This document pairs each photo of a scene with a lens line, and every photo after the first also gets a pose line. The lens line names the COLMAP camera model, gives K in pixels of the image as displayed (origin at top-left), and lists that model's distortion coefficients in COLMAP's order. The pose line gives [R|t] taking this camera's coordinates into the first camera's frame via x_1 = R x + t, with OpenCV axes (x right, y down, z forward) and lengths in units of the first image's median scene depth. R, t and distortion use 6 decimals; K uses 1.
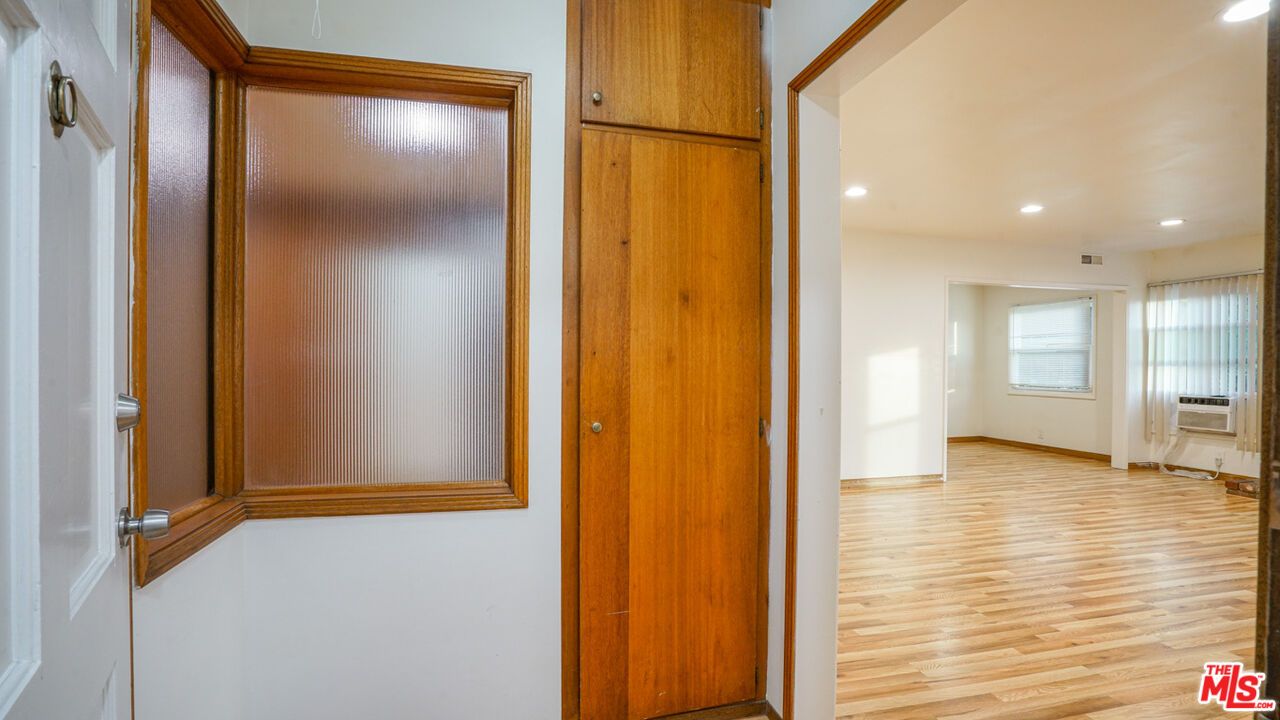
lens RADIAL K [[600.1, 0, 637.6], [0, 600.1, 367.2], [0, 0, 1]] dist [0.000002, -0.000057]
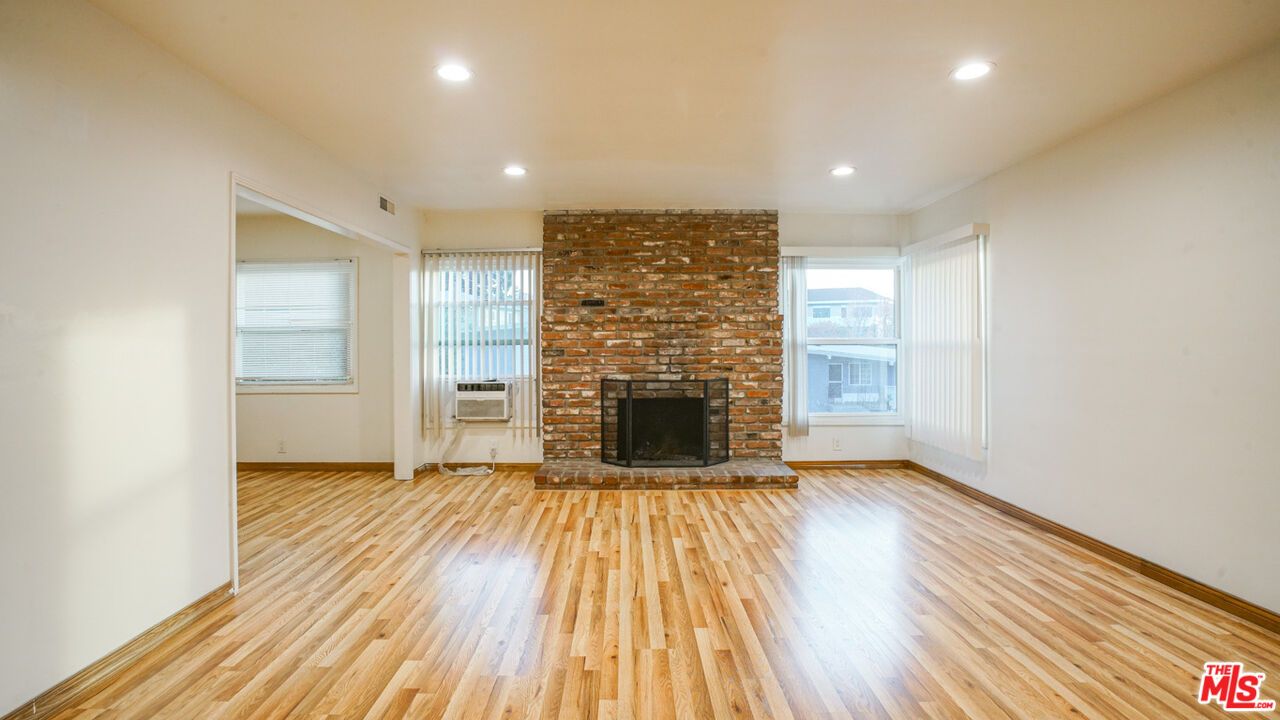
lens RADIAL K [[602.9, 0, 636.2], [0, 602.9, 340.6], [0, 0, 1]] dist [-0.039784, 0.017898]
pose [[0.227551, -0.002841, 0.973762, 0.118992], [0.012497, 0.999922, -0.000003, -0.010672], [-0.973686, 0.012170, 0.227569, 0.573123]]
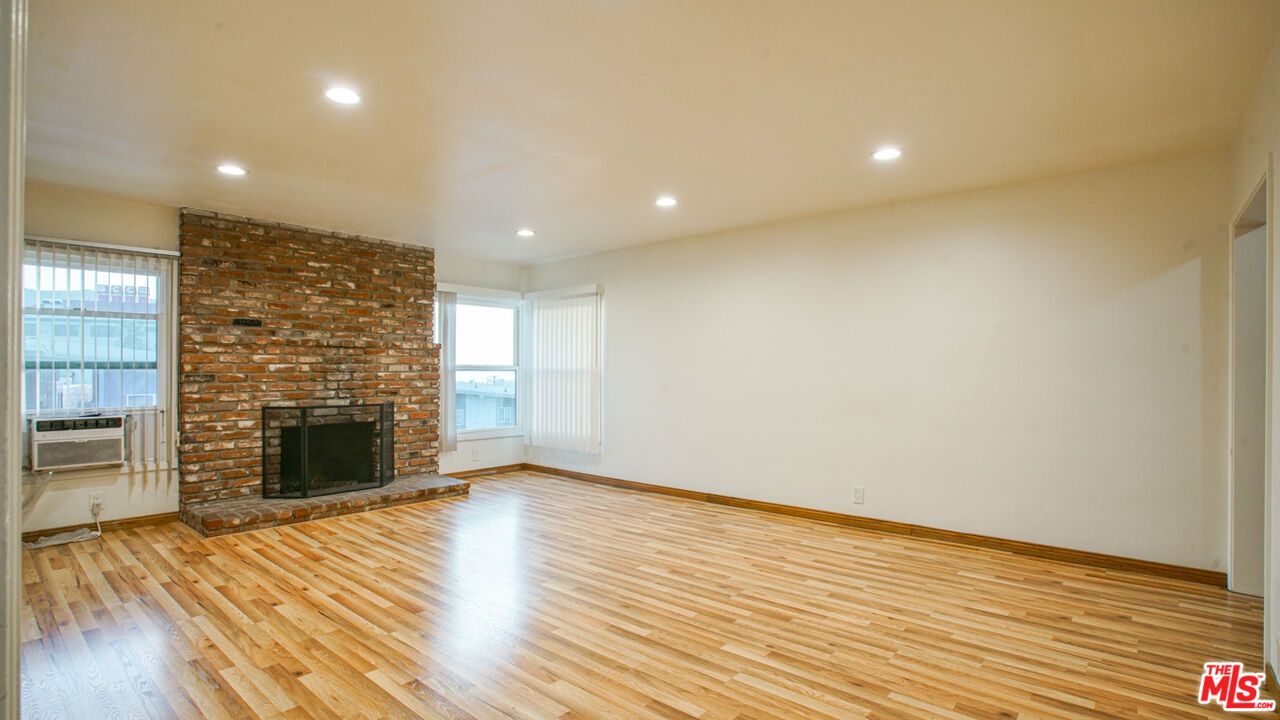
lens RADIAL K [[606.1, 0, 636.7], [0, 606.1, 370.0], [0, 0, 1]] dist [-0.065323, 0.033271]
pose [[-0.582584, -0.009736, 0.812712, 0.034559], [-0.002125, 0.999943, 0.010455, -0.013787], [-0.812768, 0.004364, -0.582572, 0.883473]]
